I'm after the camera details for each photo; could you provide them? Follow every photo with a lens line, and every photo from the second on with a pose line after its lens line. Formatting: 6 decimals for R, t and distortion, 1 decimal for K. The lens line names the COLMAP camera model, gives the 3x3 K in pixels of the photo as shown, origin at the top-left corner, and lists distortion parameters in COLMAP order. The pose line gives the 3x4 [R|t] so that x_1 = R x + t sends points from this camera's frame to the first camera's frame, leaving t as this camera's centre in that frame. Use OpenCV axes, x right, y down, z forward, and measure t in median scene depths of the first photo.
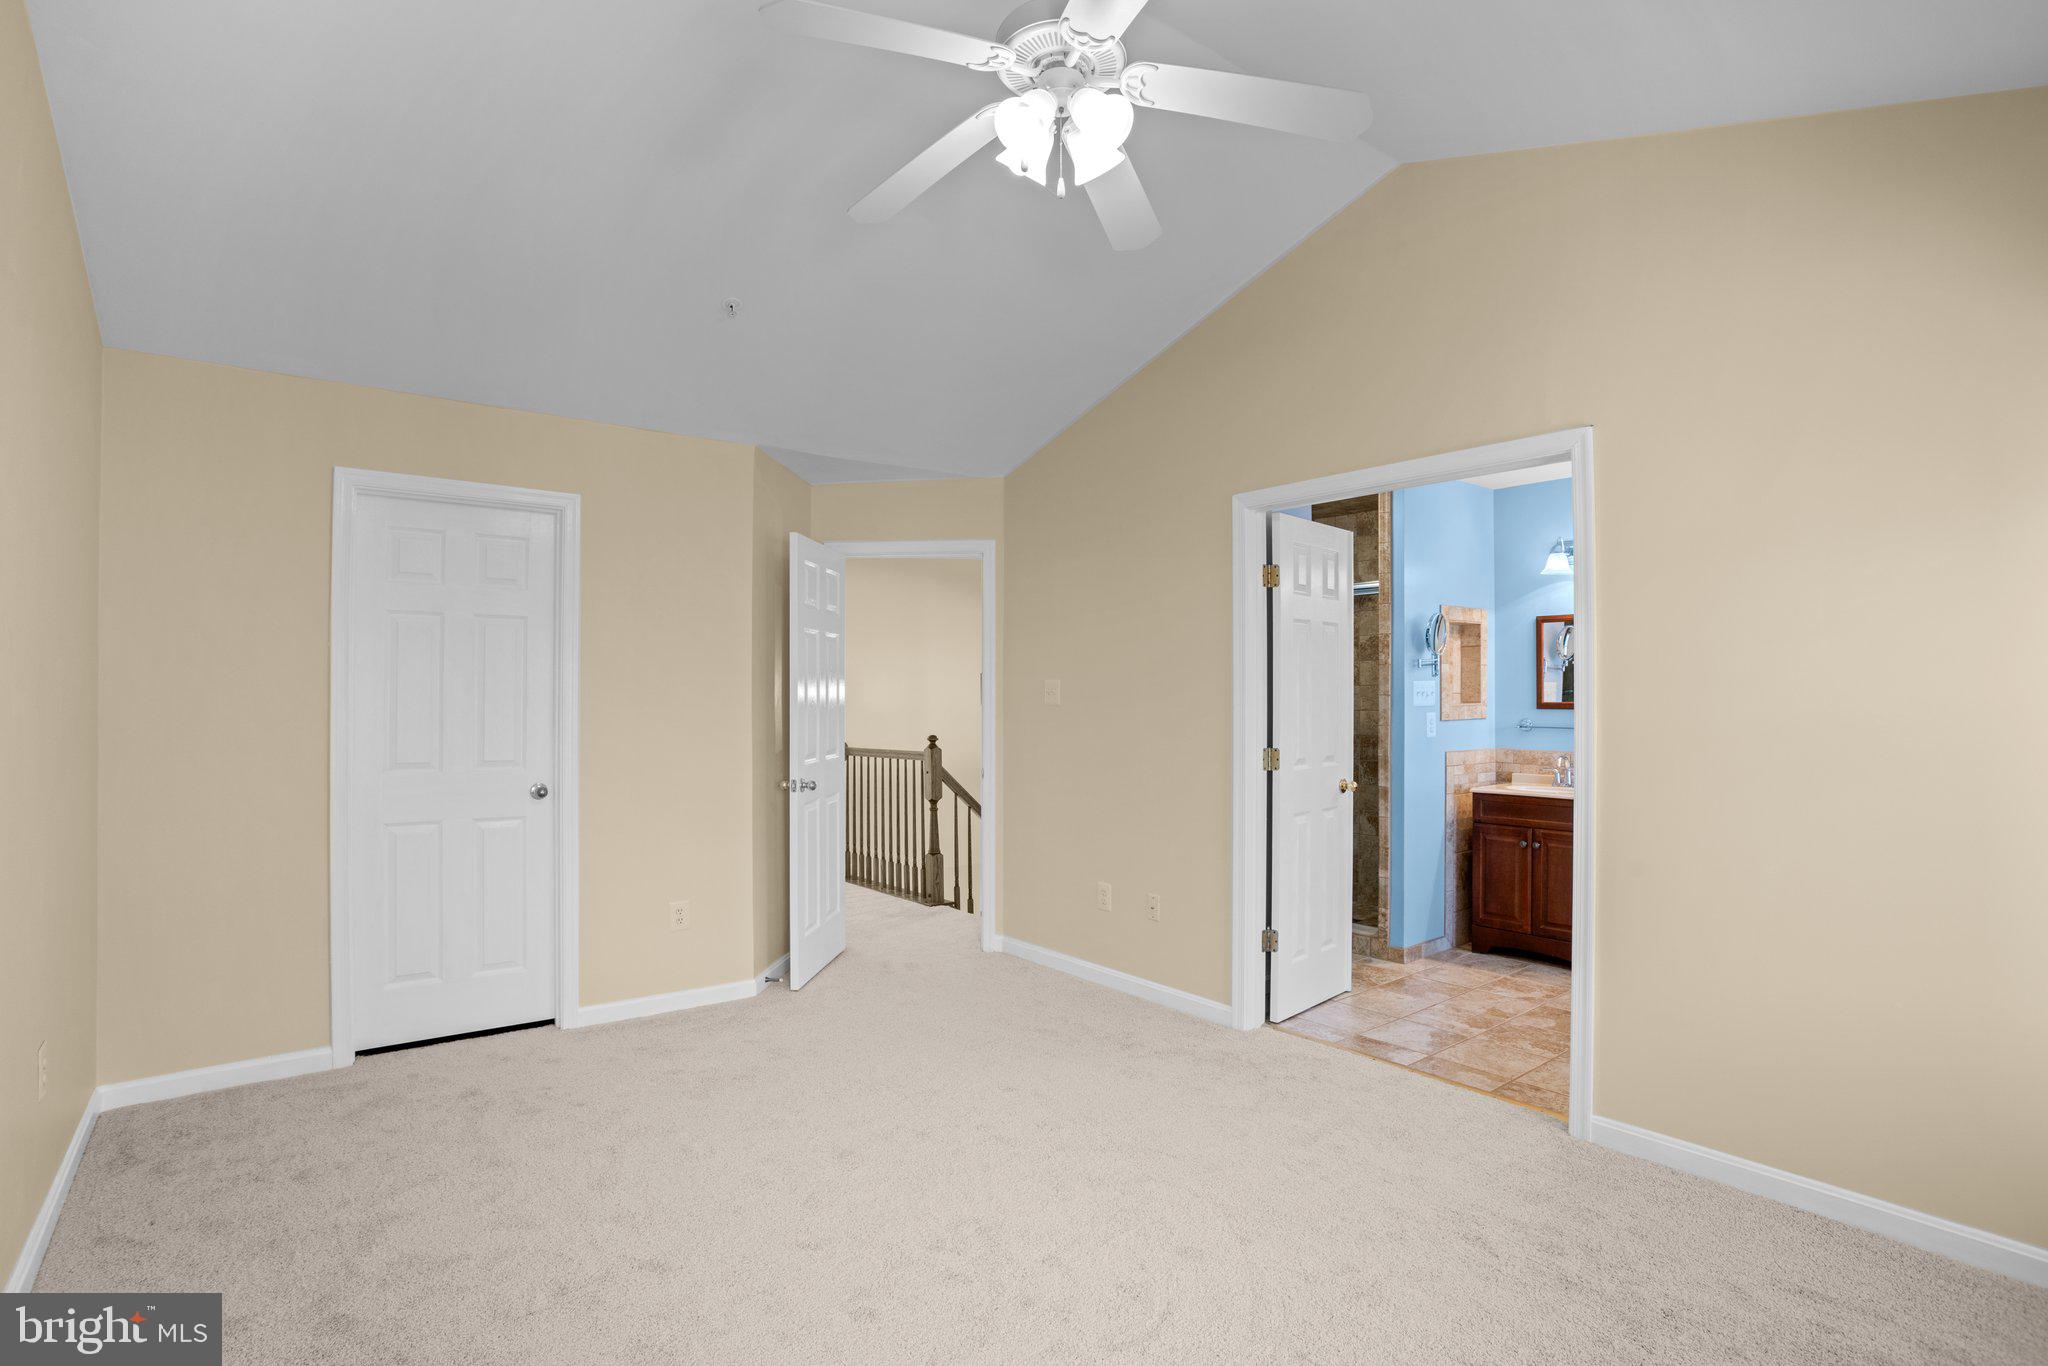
lens RADIAL K [[1037.4, 0, 1024.0], [0, 1037.4, 683.0], [0, 0, 1]] dist [-0.075961, 0.034758]
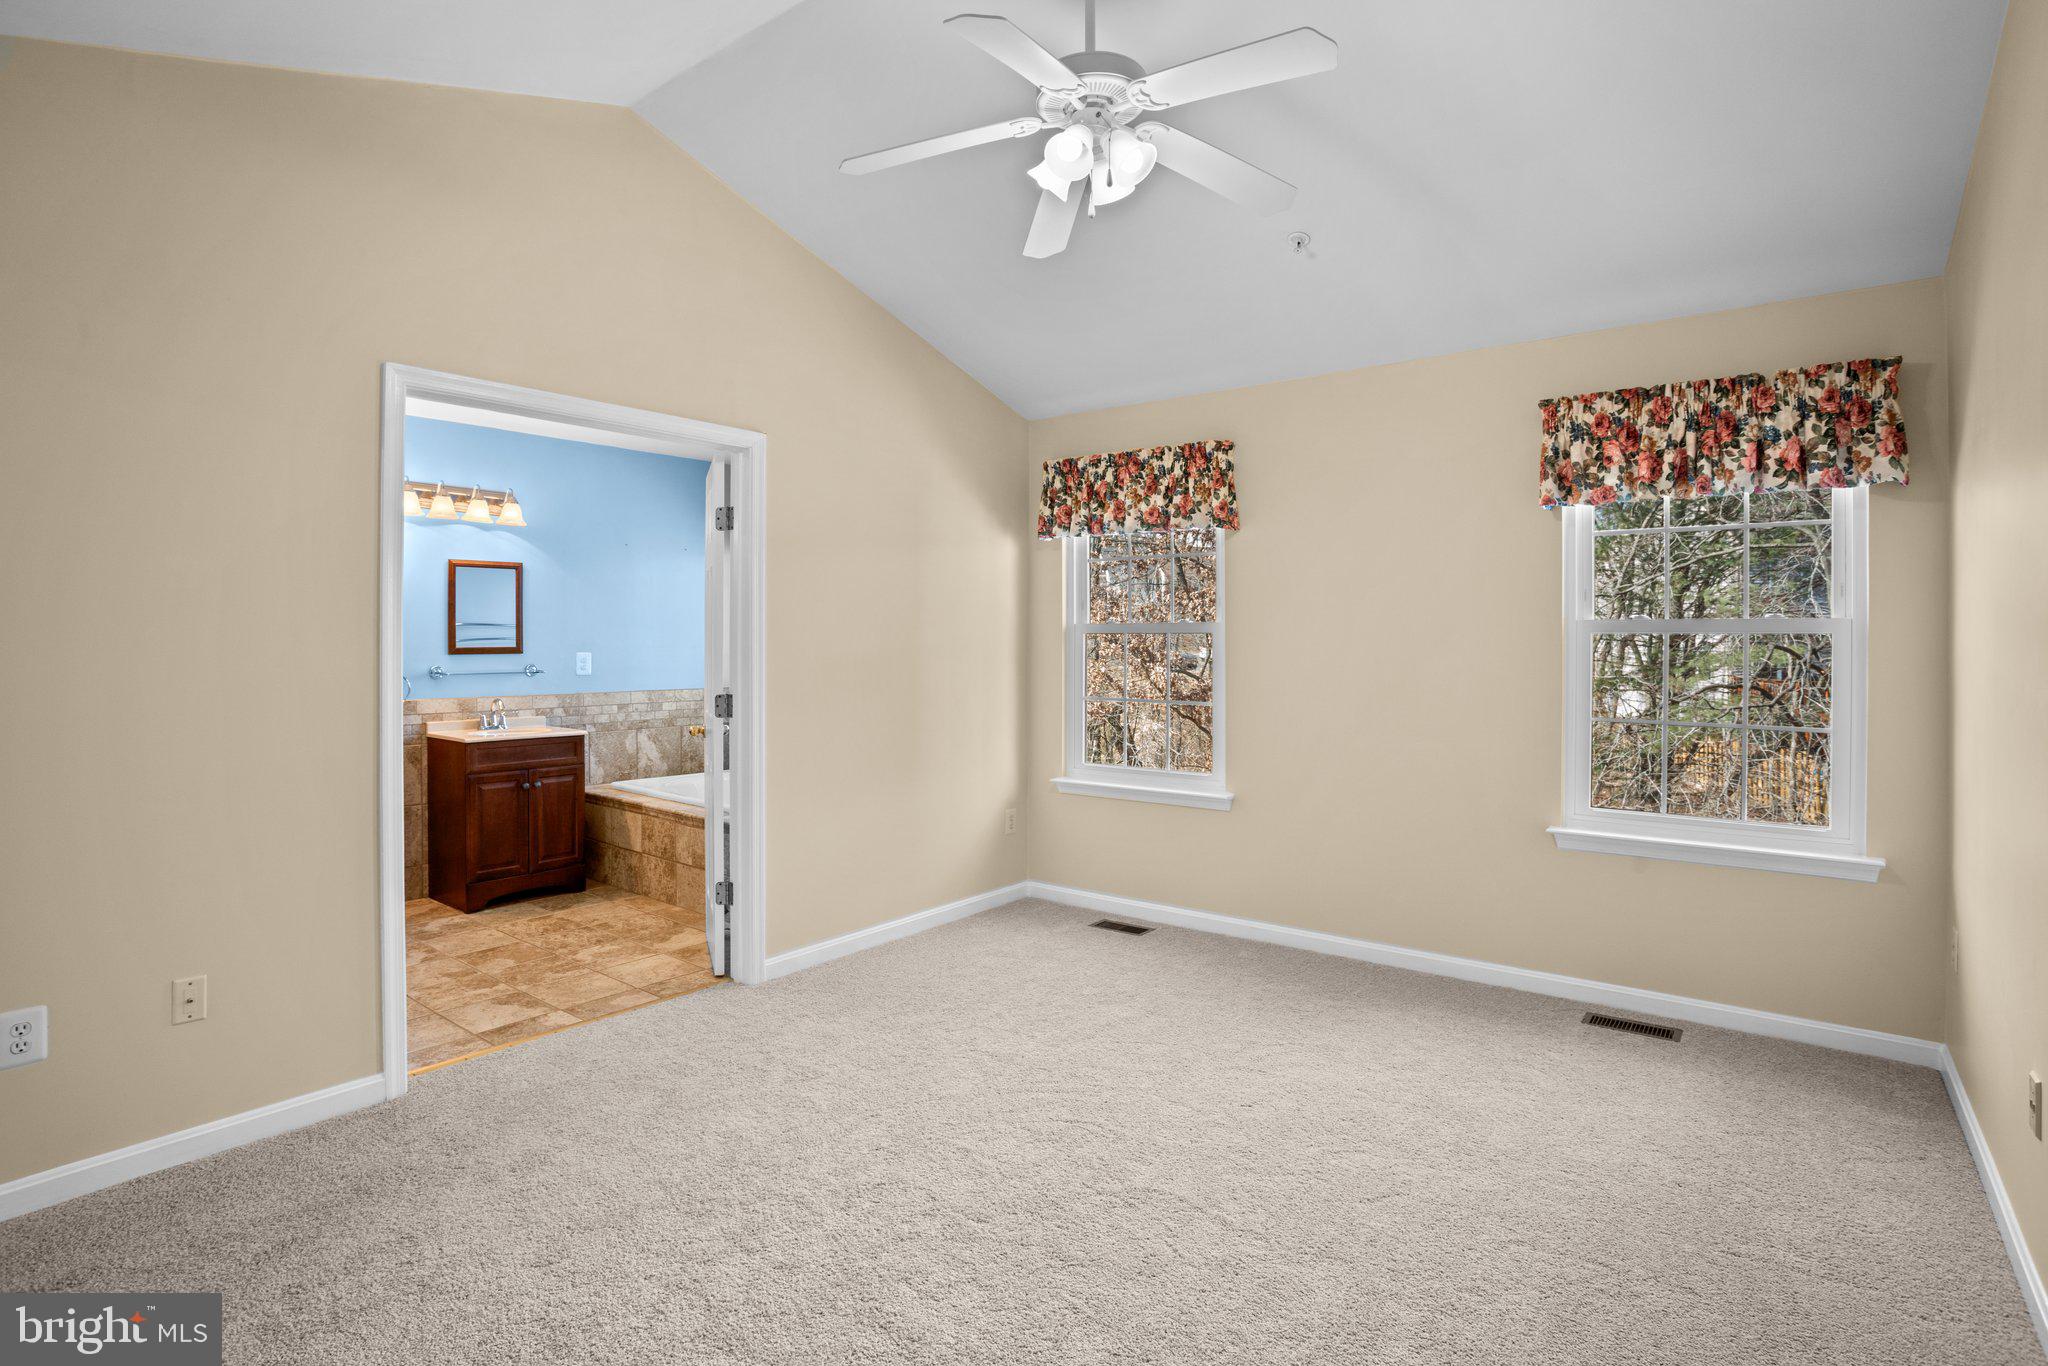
lens RADIAL K [[1025.3, 0, 1017.7], [0, 1025.3, 626.1], [0, 0, 1]] dist [-0.071433, 0.031247]
pose [[-0.232496, 0.001990, 0.972595, -0.632897], [-0.009076, 0.999950, -0.004216, -0.003722], [-0.972555, -0.009807, -0.232466, 0.785177]]
